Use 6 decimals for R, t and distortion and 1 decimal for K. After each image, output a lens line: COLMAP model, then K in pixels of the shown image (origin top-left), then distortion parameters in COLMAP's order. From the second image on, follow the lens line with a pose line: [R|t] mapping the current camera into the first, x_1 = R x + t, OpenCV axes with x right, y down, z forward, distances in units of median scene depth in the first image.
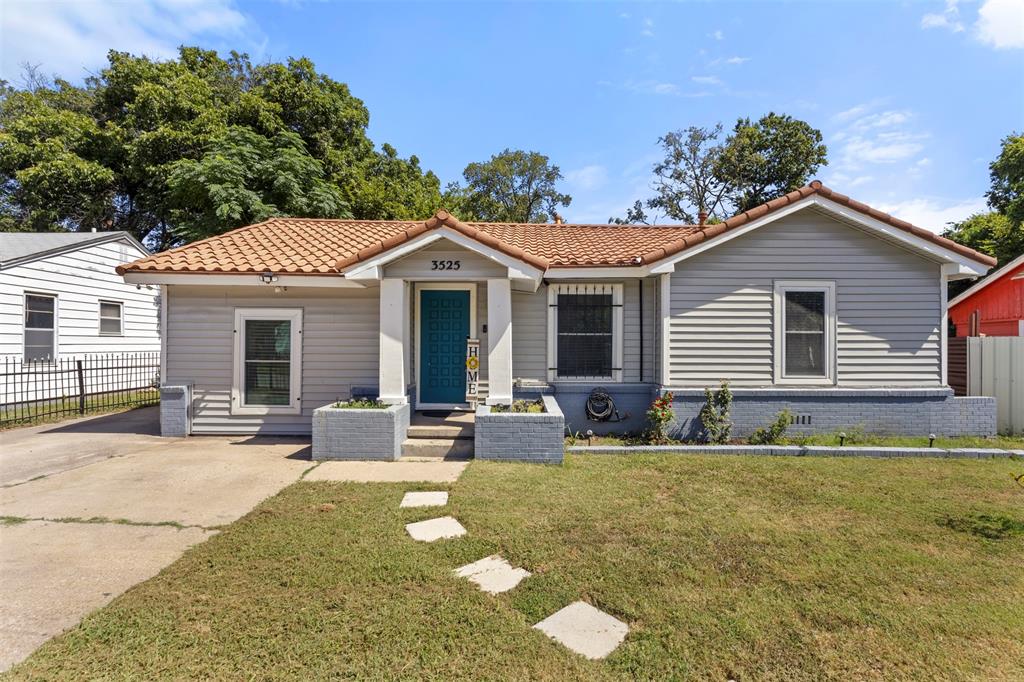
lens RADIAL K [[471.9, 0, 514.8], [0, 471.9, 344.3], [0, 0, 1]] dist [0.004158, 0.001081]
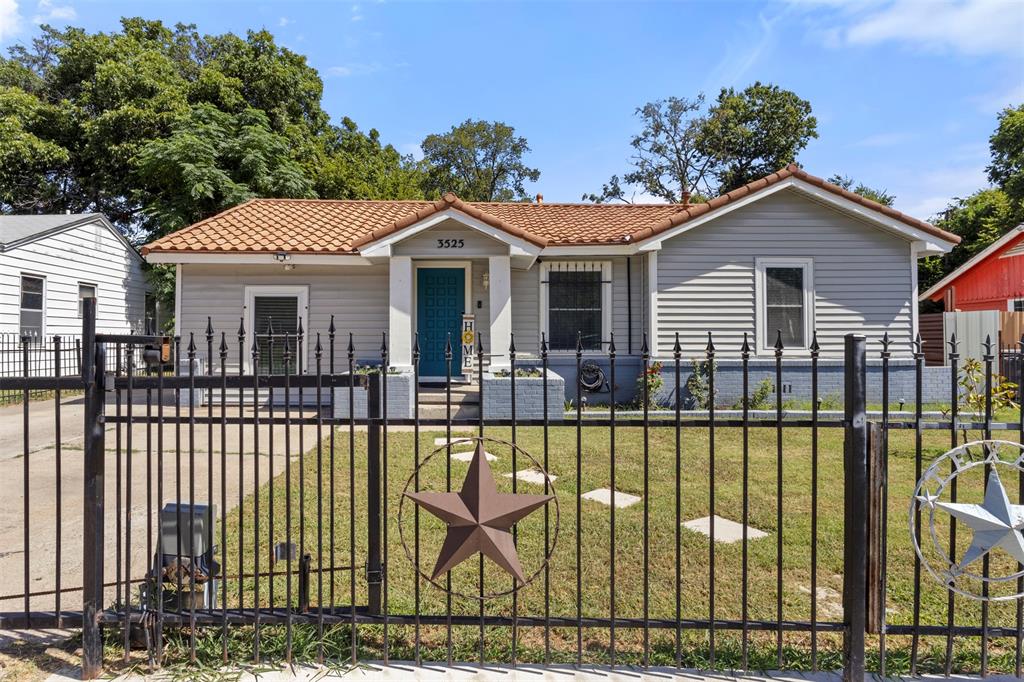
lens RADIAL K [[550.5, 0, 460.3], [0, 550.5, 329.1], [0, 0, 1]] dist [-0.006473, -0.000733]
pose [[0.999954, -0.002422, -0.009306, -0.095441], [0.002253, 0.999833, -0.018109, 0.043528], [0.009349, 0.018087, 0.999793, -0.220134]]
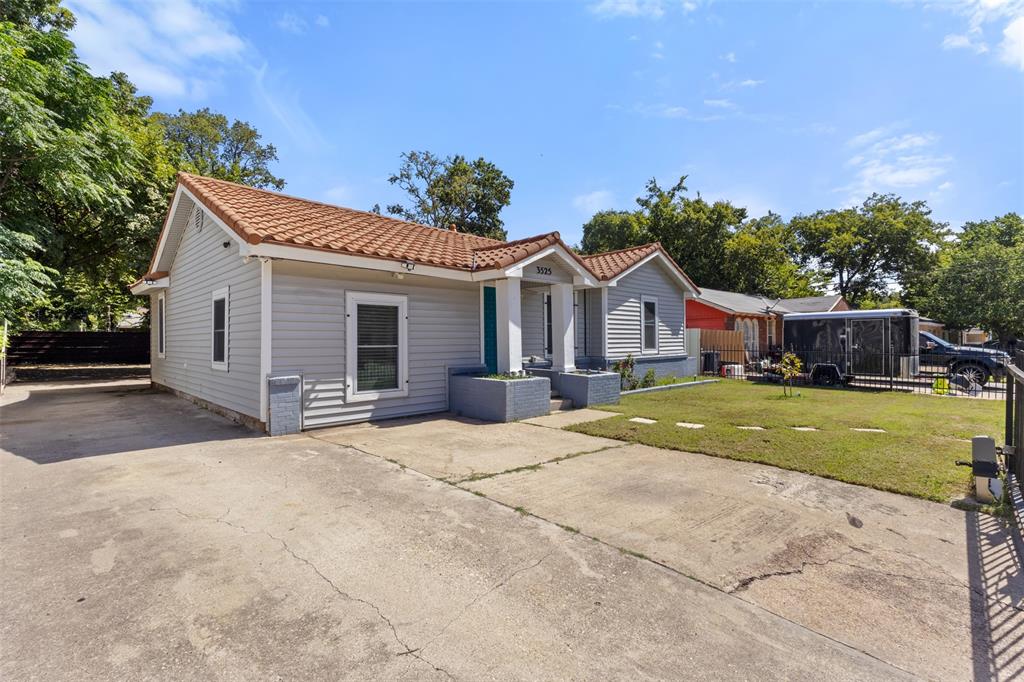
lens RADIAL K [[471.9, 0, 468.0], [0, 471.9, 347.0], [0, 0, 1]] dist [0.004158, 0.001081]
pose [[0.738746, -0.017775, 0.673749, -1.025897], [0.003355, 0.999737, 0.022697, 0.014622], [-0.673975, -0.014507, 0.738611, 0.129003]]
